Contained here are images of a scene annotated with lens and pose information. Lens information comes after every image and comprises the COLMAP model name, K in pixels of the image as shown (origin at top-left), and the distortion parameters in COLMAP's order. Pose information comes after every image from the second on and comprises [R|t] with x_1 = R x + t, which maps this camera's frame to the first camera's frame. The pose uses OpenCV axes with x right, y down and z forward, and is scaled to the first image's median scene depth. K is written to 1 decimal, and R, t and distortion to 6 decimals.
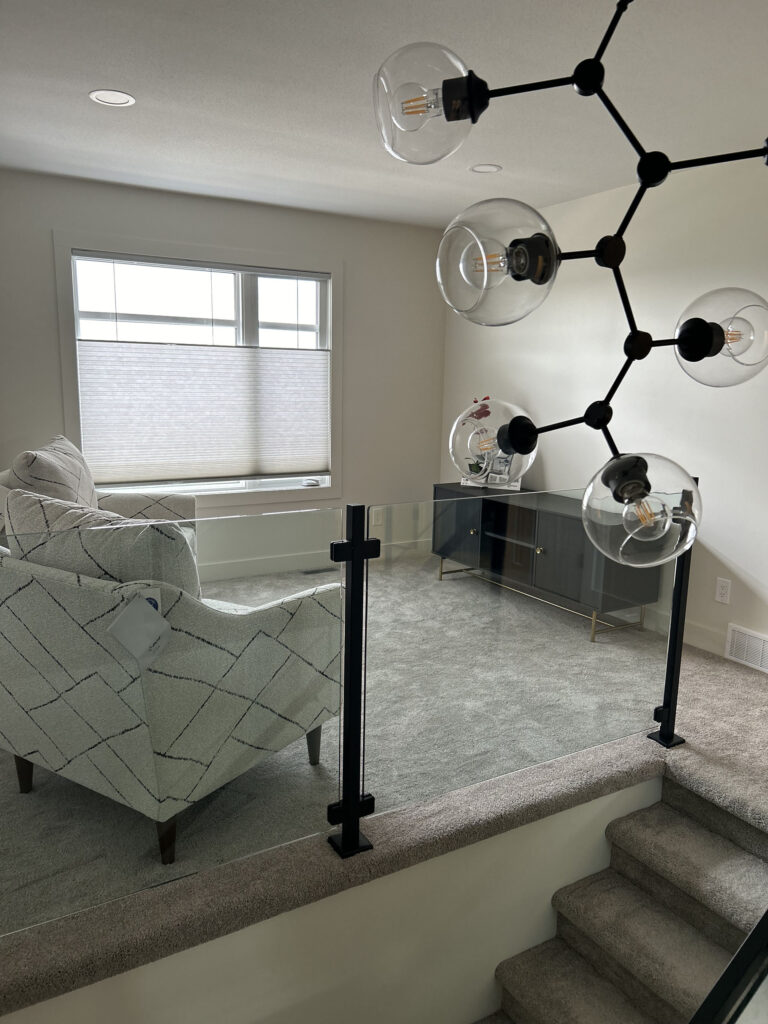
lens RADIAL K [[801.8, 0, 382.3], [0, 801.8, 510.4], [0, 0, 1]] dist [0.039081, -0.003560]
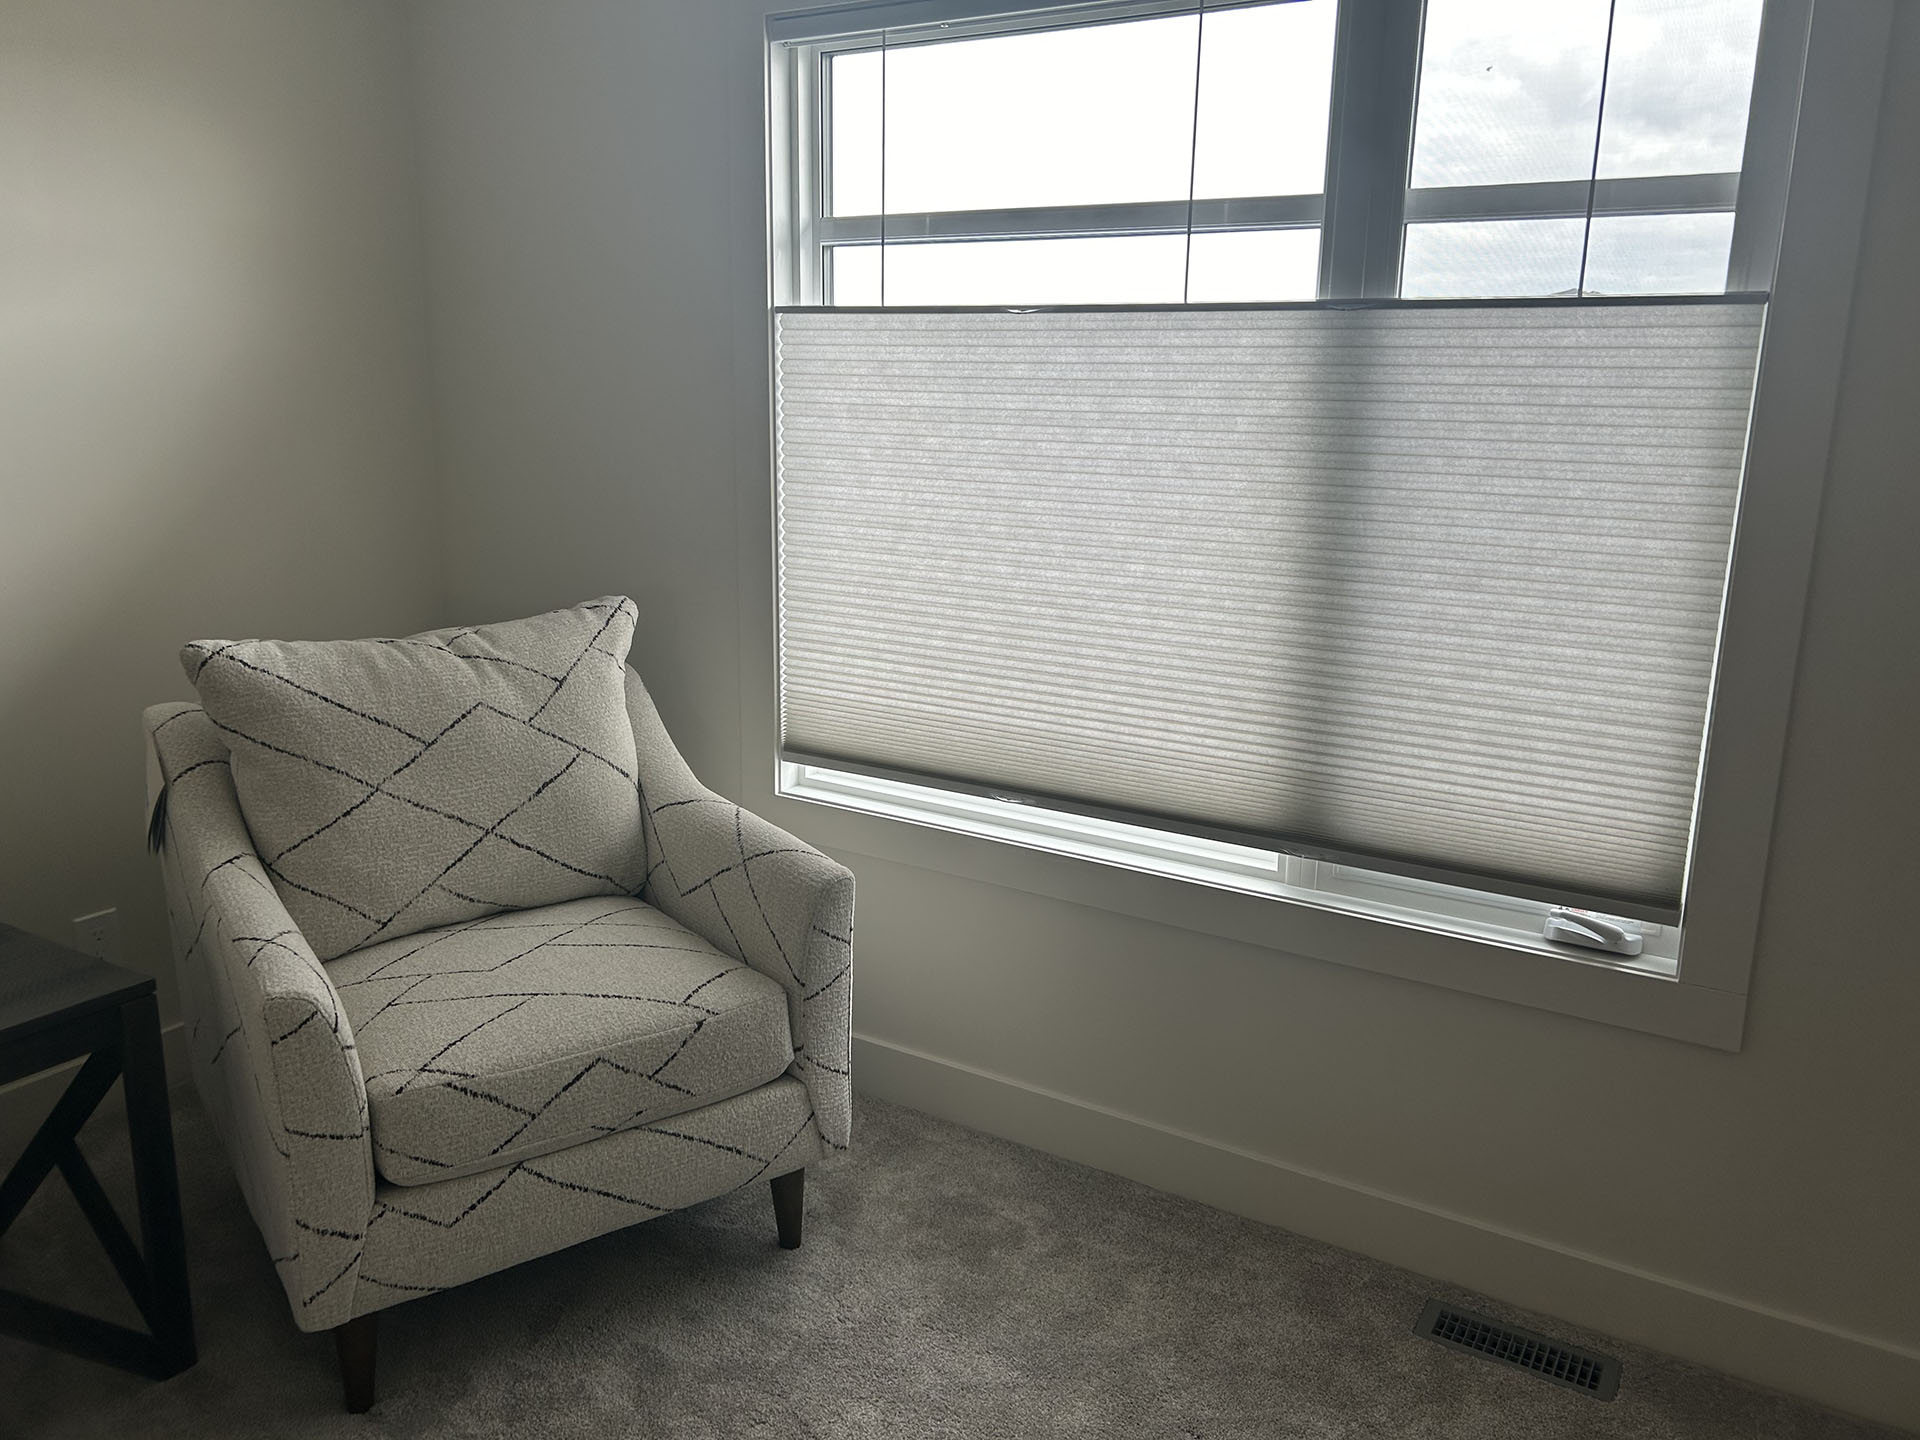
lens RADIAL K [[1503.4, 0, 843.4], [0, 1503.4, 679.1], [0, 0, 1]] dist [0.039081, -0.003560]
pose [[0.436524, 0.169153, -0.883648, 0.179493], [-0.151916, 0.981922, 0.112918, -0.123398], [0.886774, 0.084949, 0.454329, 0.676600]]
